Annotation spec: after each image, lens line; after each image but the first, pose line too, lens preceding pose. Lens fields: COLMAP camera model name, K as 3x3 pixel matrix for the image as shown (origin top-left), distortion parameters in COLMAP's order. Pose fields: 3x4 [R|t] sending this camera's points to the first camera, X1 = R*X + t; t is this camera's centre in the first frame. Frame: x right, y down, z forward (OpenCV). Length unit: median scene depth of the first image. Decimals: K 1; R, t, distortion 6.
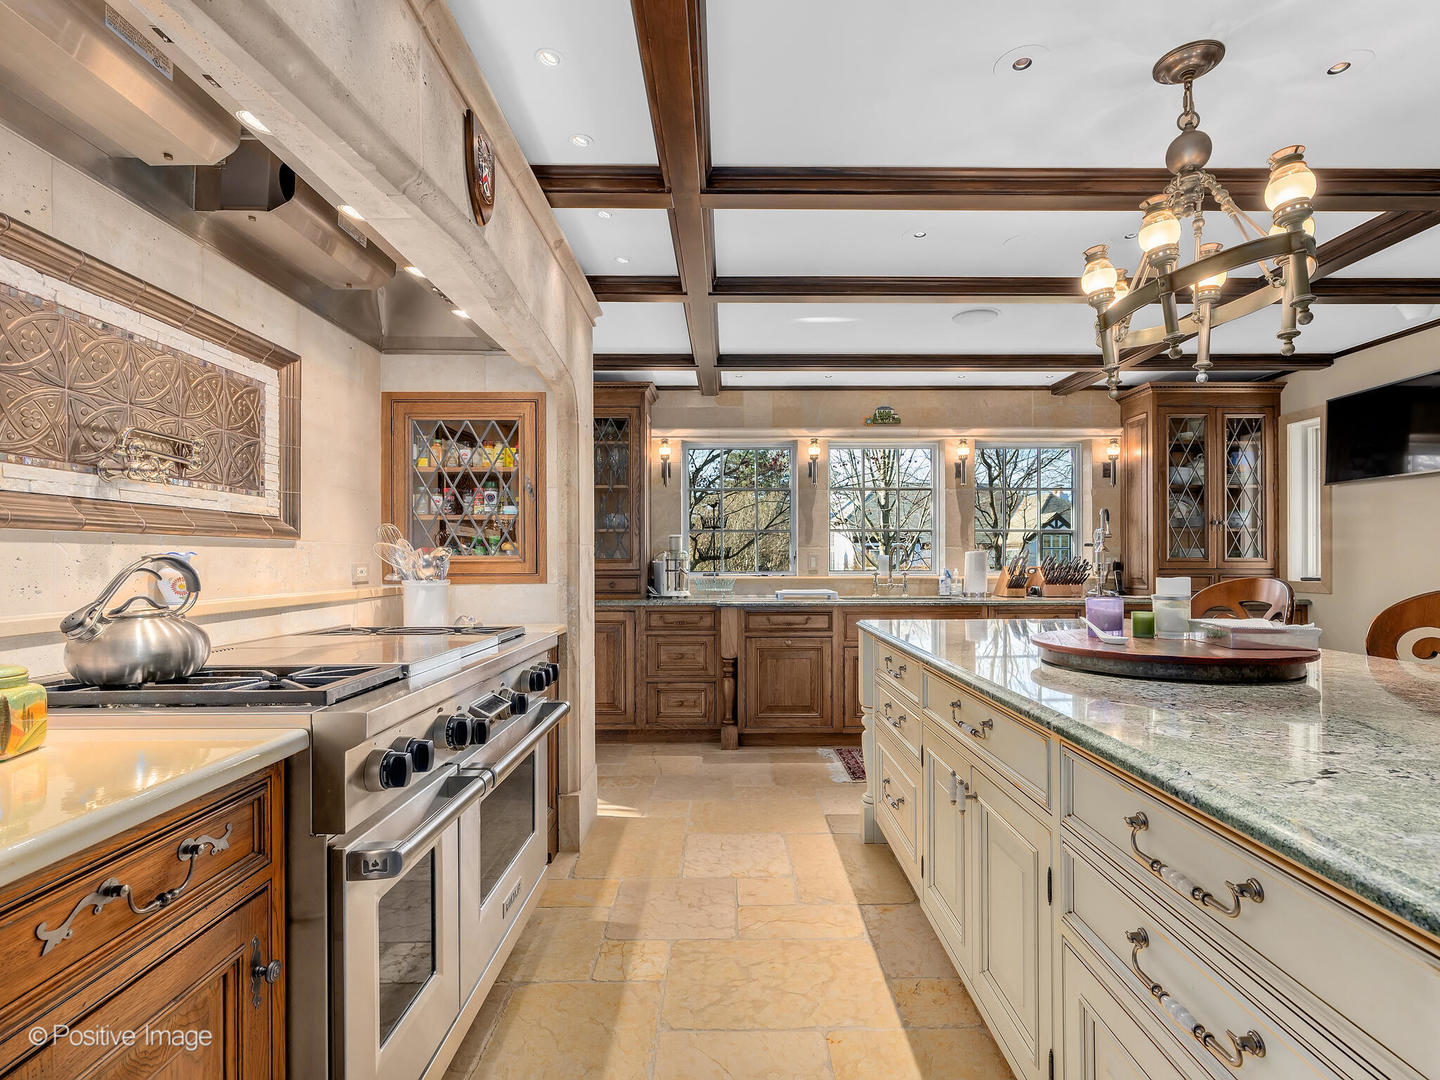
lens RADIAL K [[697.5, 0, 730.0], [0, 697.5, 556.6], [0, 0, 1]] dist [-0.000234, 0.000795]
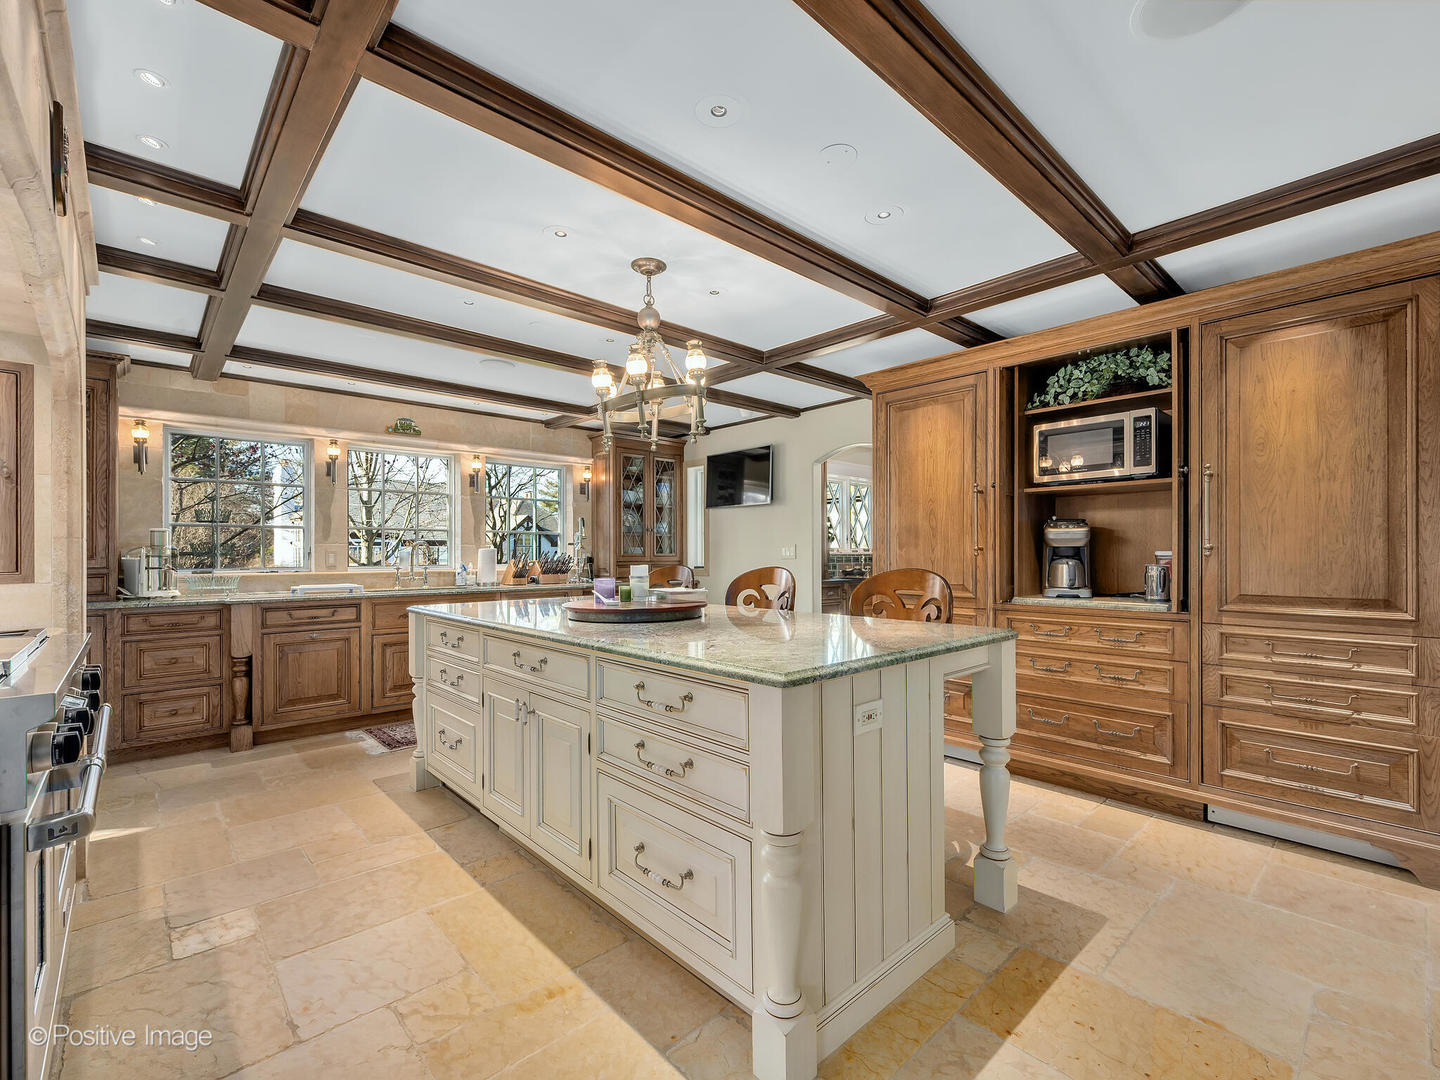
lens RADIAL K [[647.3, 0, 724.9], [0, 647.3, 551.8], [0, 0, 1]] dist [-0.001493, 0.000917]
pose [[0.738231, 0.001117, 0.674547, -0.112702], [0.000334, 0.999998, -0.002021, 0.000835], [-0.674547, 0.001717, 0.738230, -0.122586]]
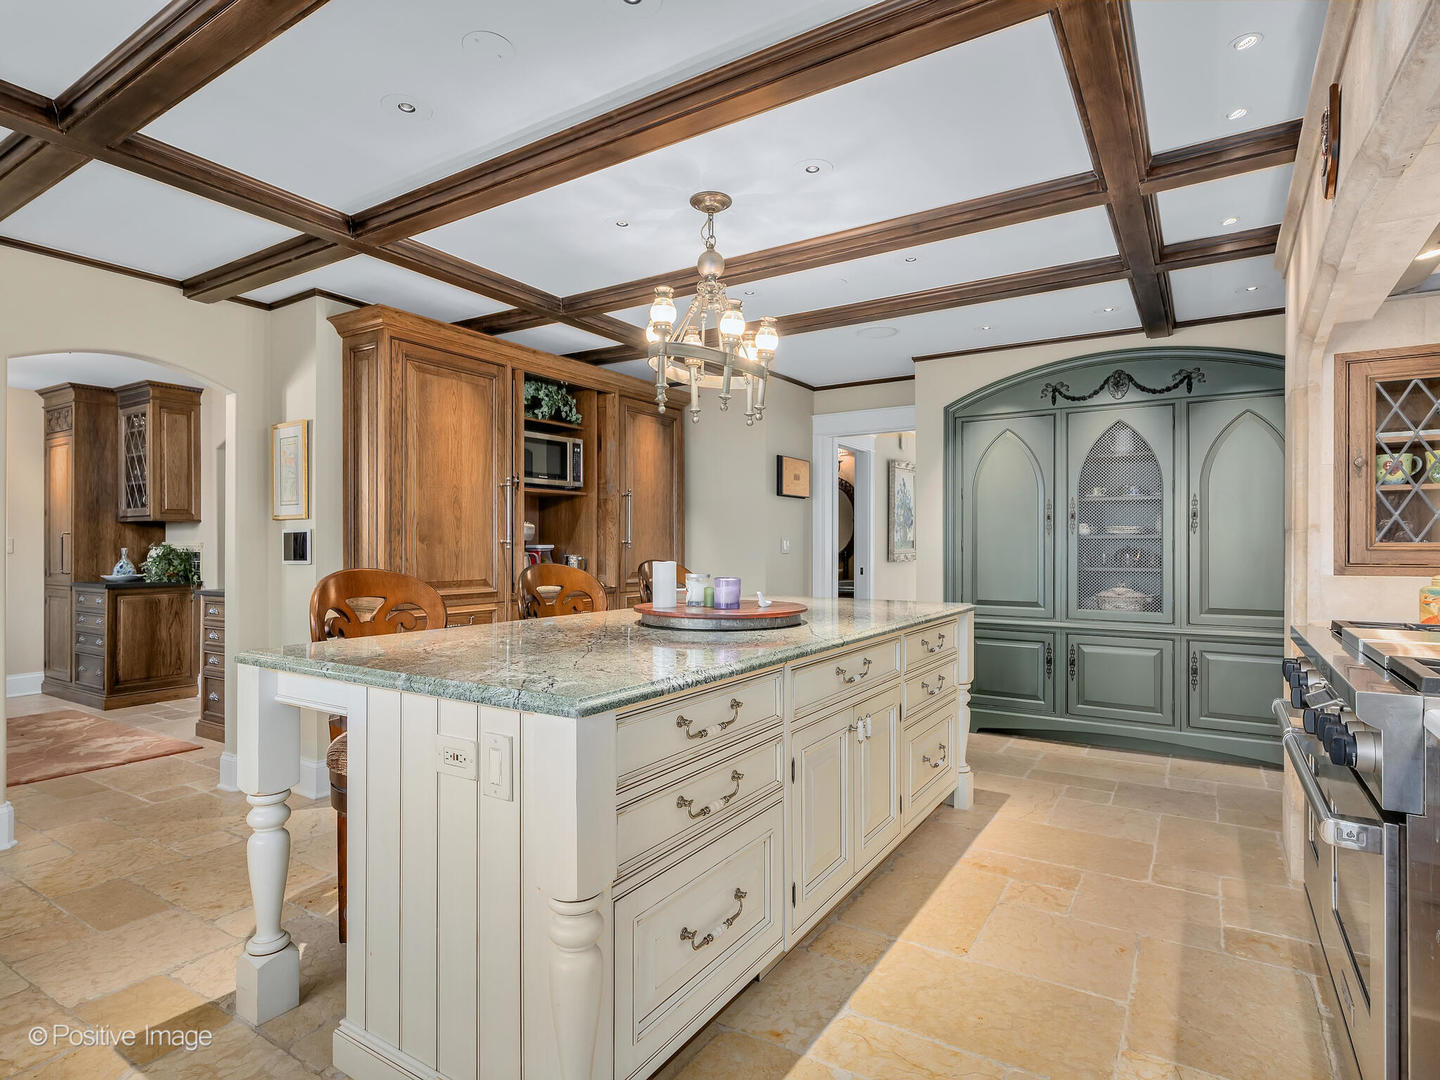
lens RADIAL K [[771.4, 0, 753.9], [0, 771.4, 541.9], [0, 0, 1]] dist [-0.001558, -0.000056]
pose [[-0.855093, 0.001859, 0.518471, -0.095806], [0.004217, 0.999985, 0.003370, -0.005870], [-0.518457, 0.005068, -0.855089, 0.936408]]
